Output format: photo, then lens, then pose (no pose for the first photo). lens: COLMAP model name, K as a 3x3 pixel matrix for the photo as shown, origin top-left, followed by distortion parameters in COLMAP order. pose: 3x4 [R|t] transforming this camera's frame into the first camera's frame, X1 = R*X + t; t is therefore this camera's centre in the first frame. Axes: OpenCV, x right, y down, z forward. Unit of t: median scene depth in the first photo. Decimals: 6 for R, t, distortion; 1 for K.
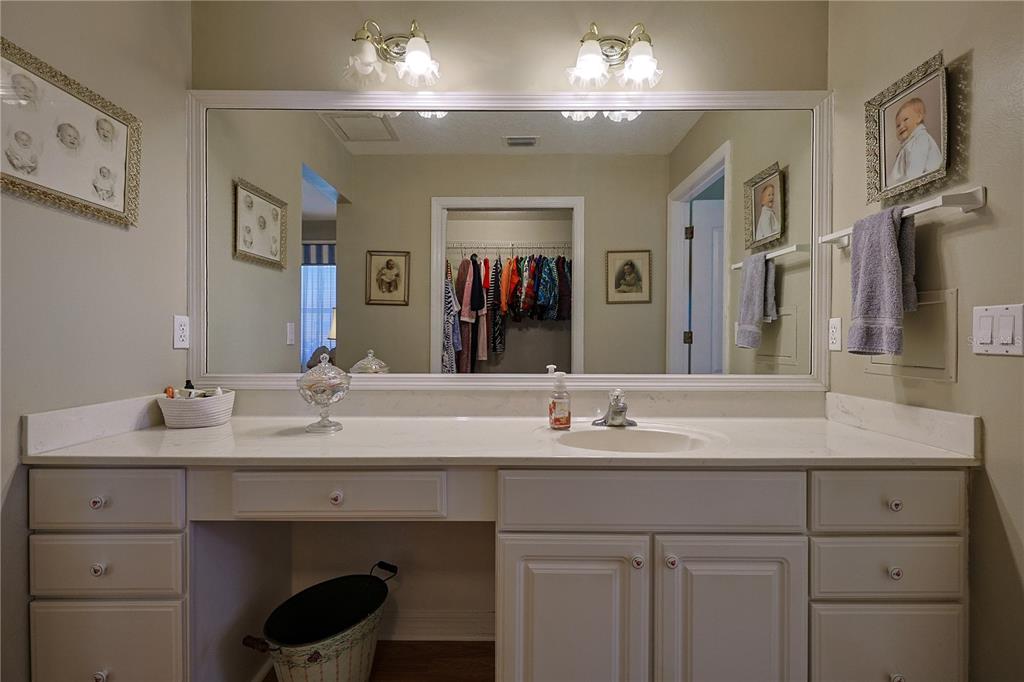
lens RADIAL K [[449.6, 0, 513.0], [0, 449.6, 338.1], [0, 0, 1]] dist [-0.003502, 0.001864]
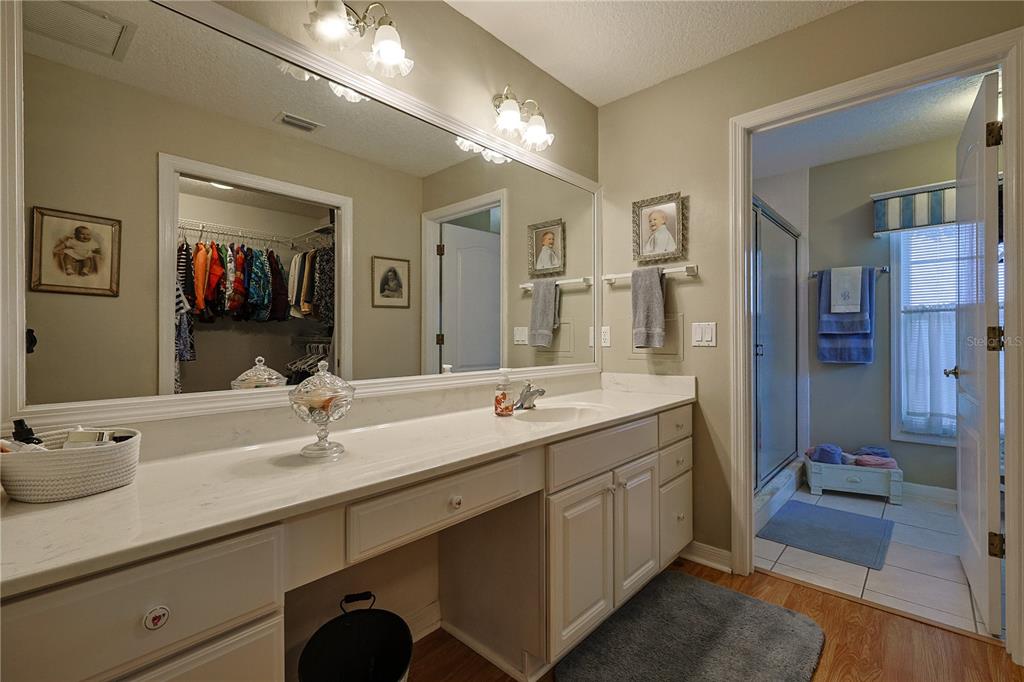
lens RADIAL K [[449.6, 0, 511.2], [0, 449.6, 338.3], [0, 0, 1]] dist [-0.003502, 0.001864]
pose [[0.672727, -0.004465, 0.739877, -0.625375], [0.008979, 0.999957, -0.002129, -0.001621], [-0.739836, 0.008075, 0.672739, 0.143920]]
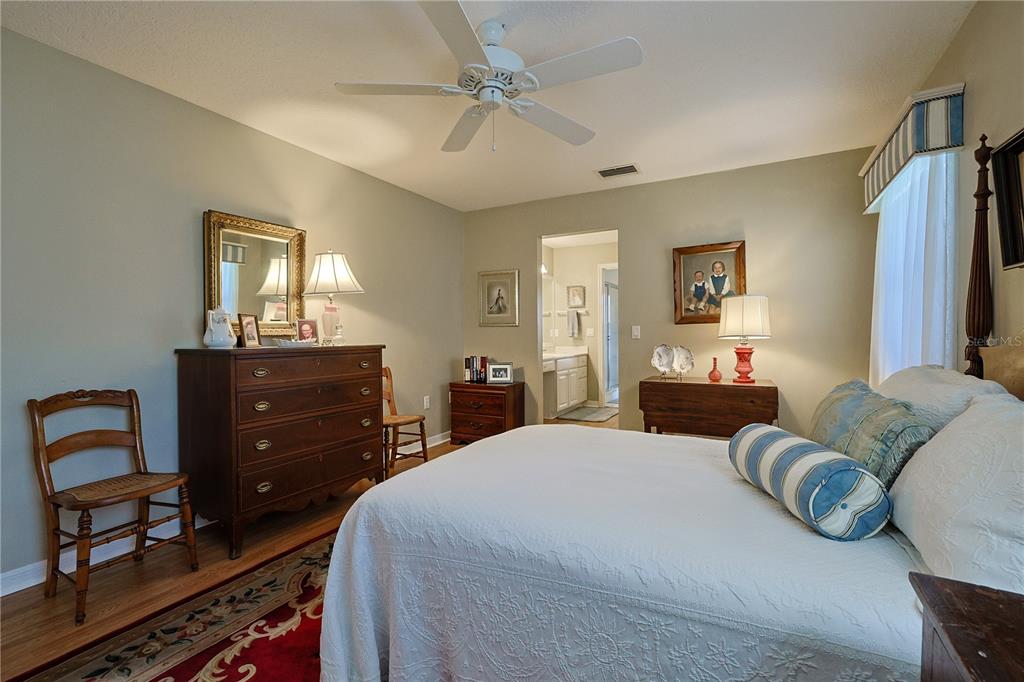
lens RADIAL K [[449.6, 0, 511.3], [0, 449.6, 338.0], [0, 0, 1]] dist [-0.003502, 0.001864]
pose [[0.477373, -0.011221, 0.878629, -2.976288], [0.010066, 0.999923, 0.007301, 0.000819], [-0.878643, 0.005359, 0.477449, -0.632421]]
